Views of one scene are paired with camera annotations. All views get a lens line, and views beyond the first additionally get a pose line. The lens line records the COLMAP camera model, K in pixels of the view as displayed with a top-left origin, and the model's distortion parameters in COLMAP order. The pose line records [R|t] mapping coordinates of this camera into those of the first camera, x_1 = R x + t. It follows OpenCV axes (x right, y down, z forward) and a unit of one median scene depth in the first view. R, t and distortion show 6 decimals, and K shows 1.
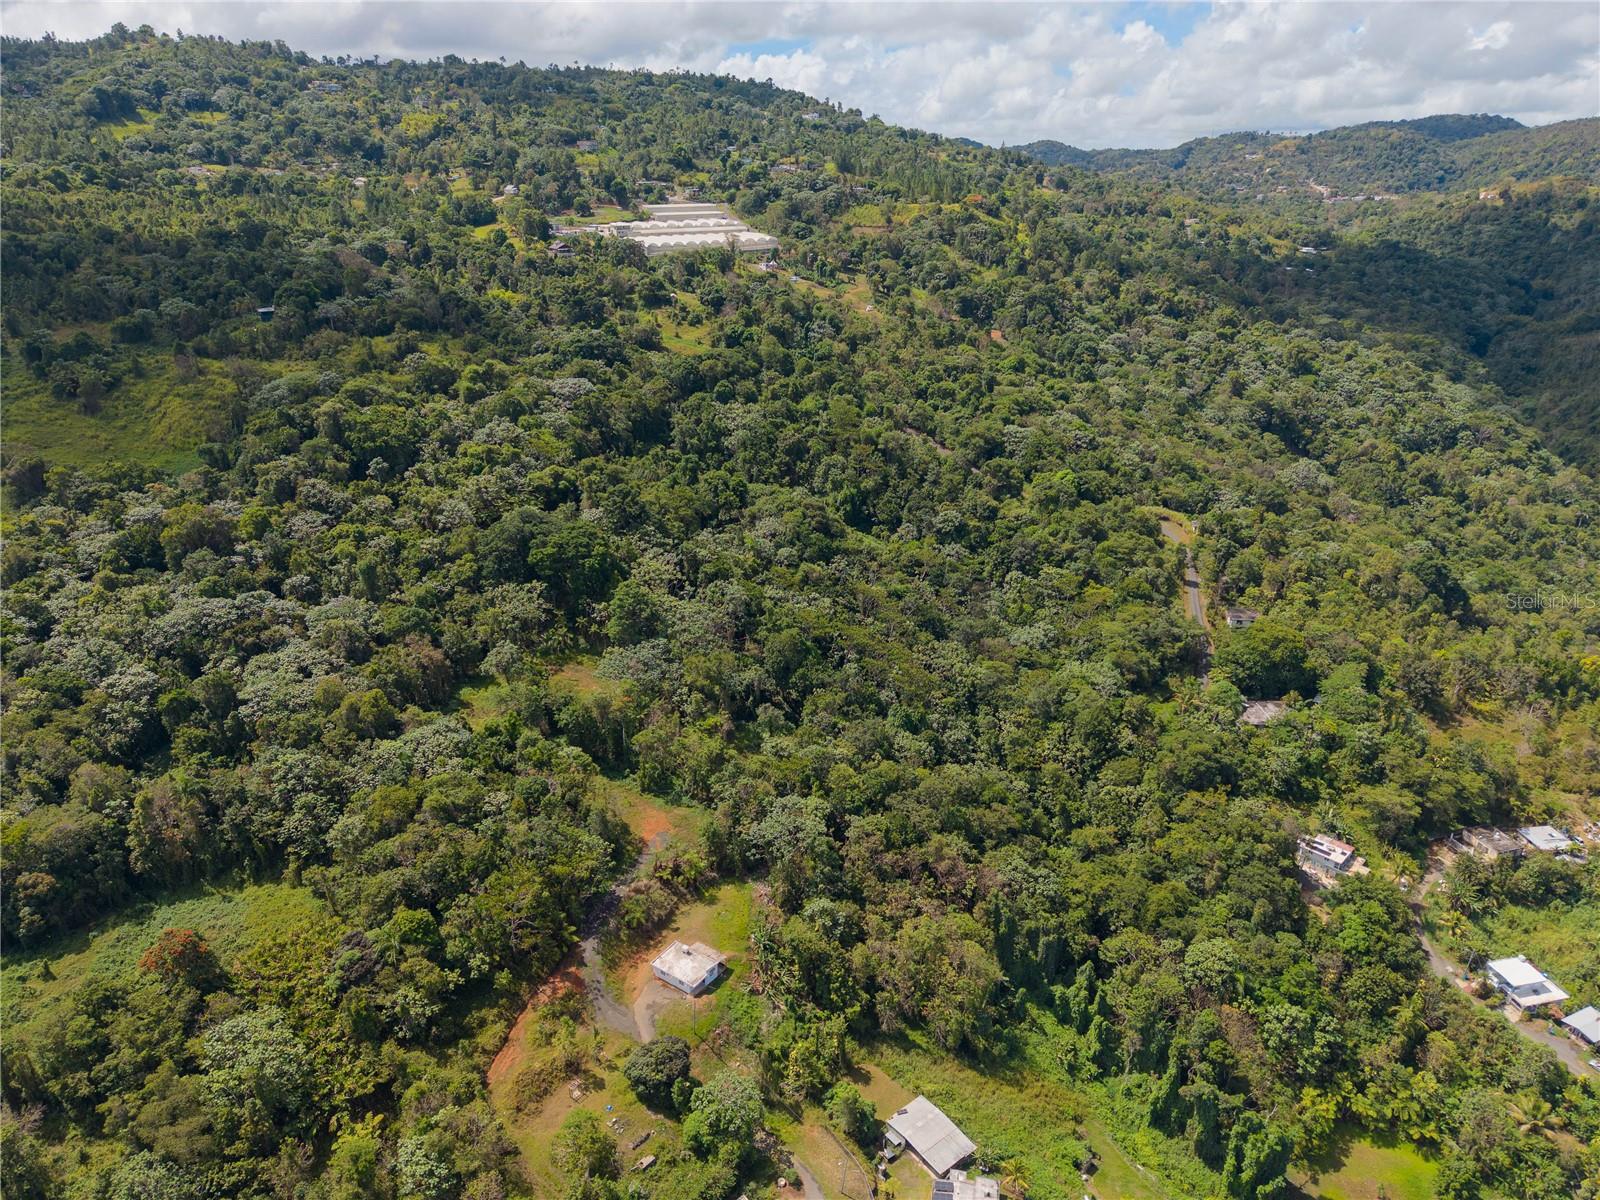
lens RADIAL K [[1068.7, 0, 804.6], [0, 1068.7, 603.6], [0, 0, 1]] dist [0.024329, -0.023993]
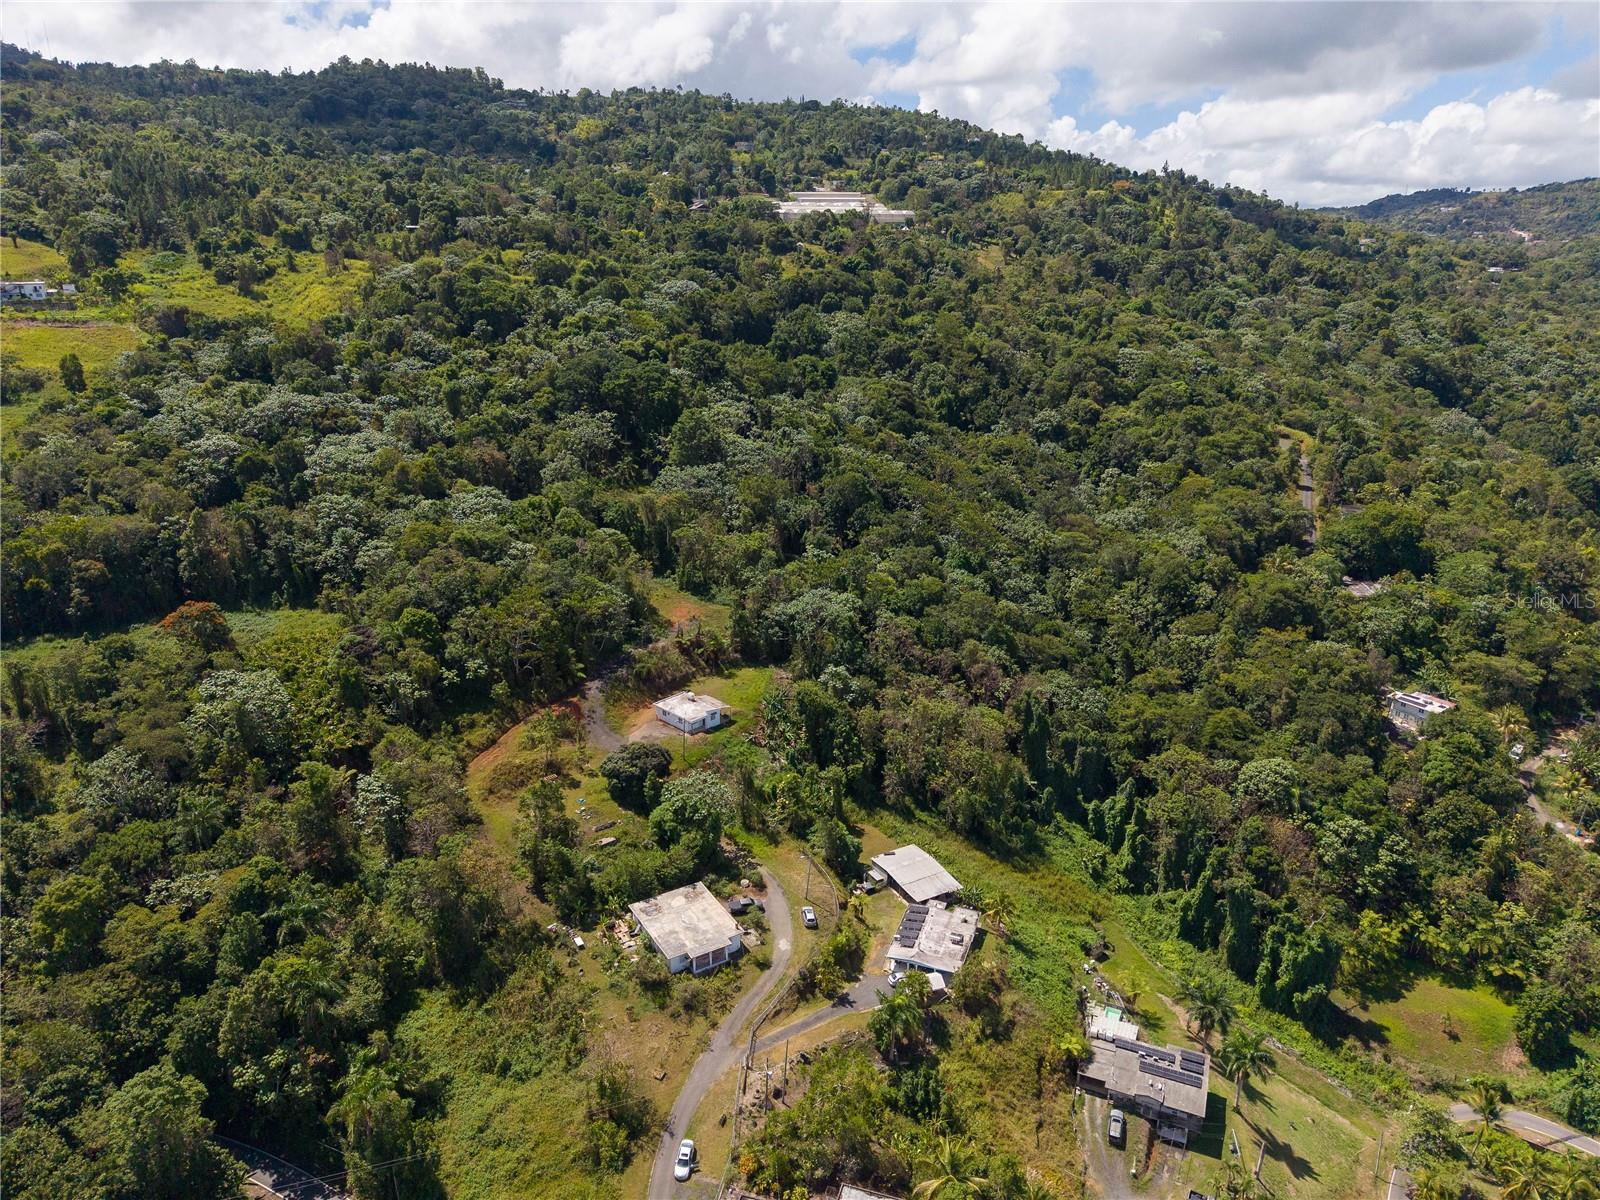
lens RADIAL K [[1068.7, 0, 804.4], [0, 1068.7, 605.2], [0, 0, 1]] dist [0.024329, -0.023993]
pose [[0.987842, 0.061266, -0.142878, 0.086059], [-0.069909, 0.995965, -0.056270, 0.197677], [0.138854, 0.065575, 0.988139, 0.035627]]
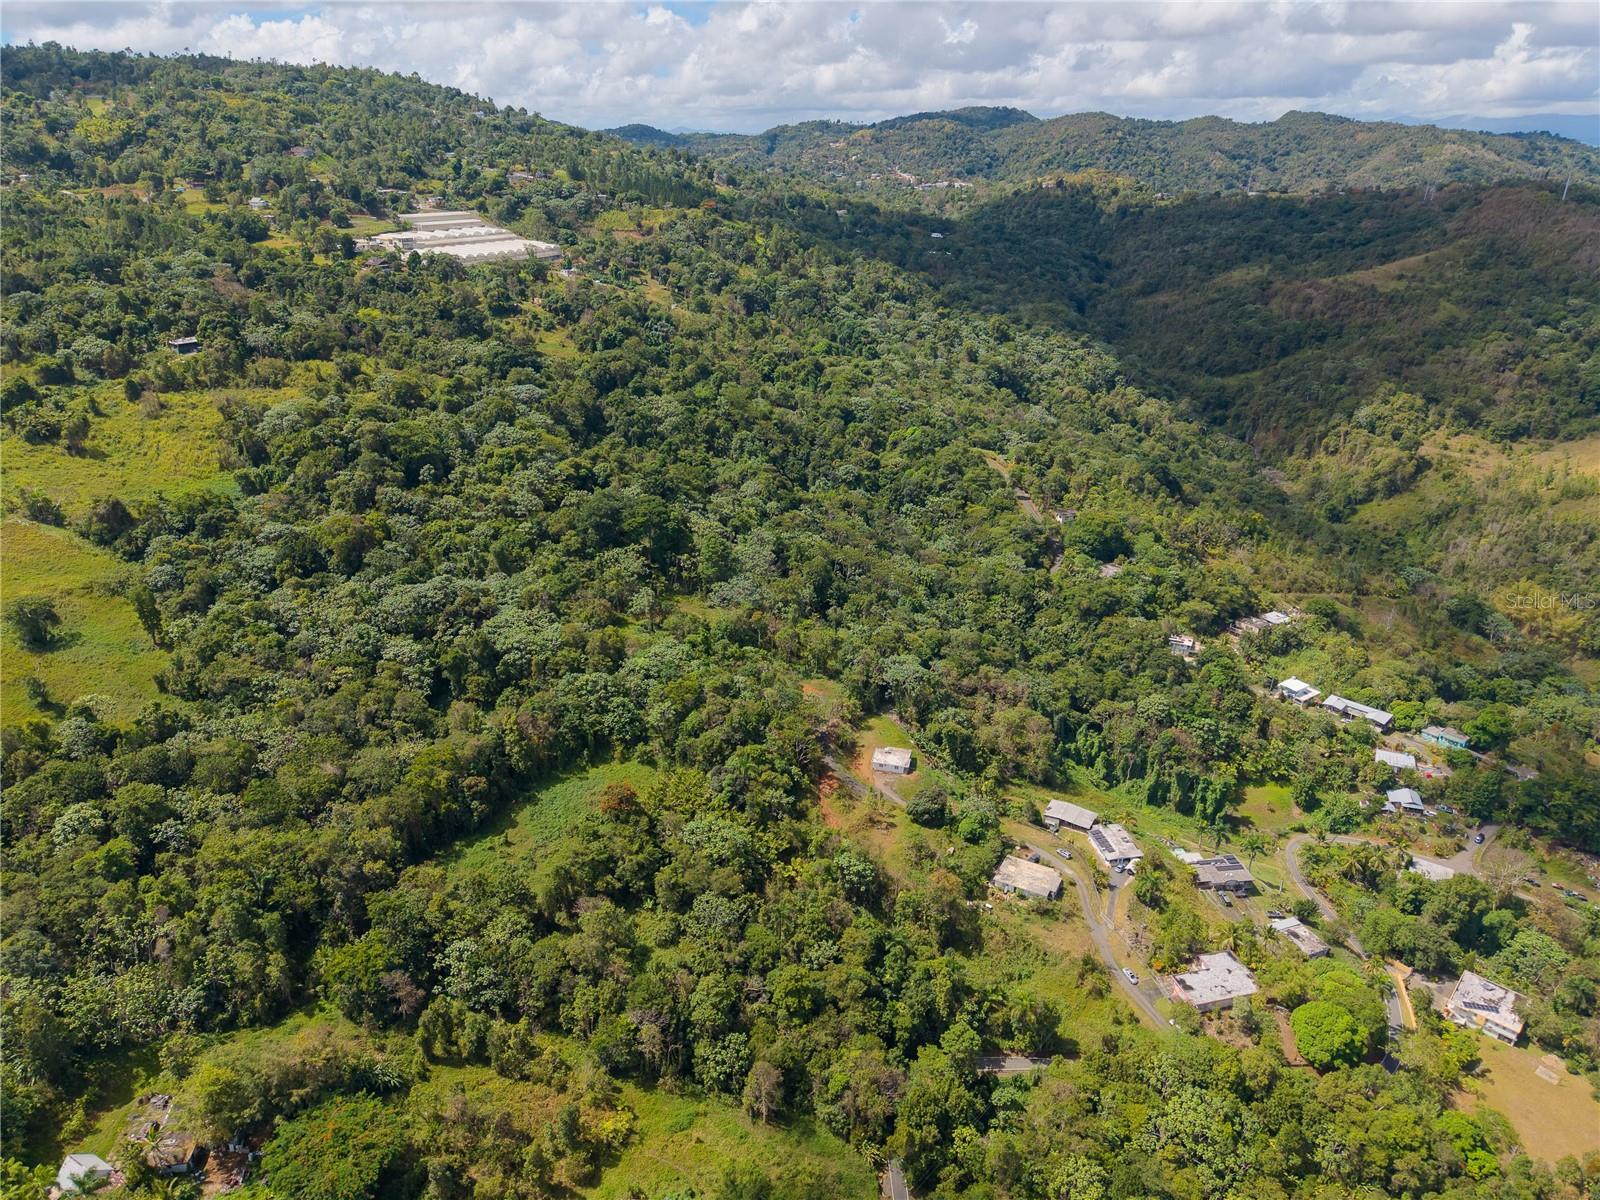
lens RADIAL K [[1068.7, 0, 803.1], [0, 1068.7, 605.4], [0, 0, 1]] dist [0.024329, -0.023993]
pose [[0.929072, -0.145555, 0.340056, -0.489102], [0.138261, 0.989340, 0.045724, 0.021097], [-0.343086, 0.004535, 0.939293, -0.268742]]
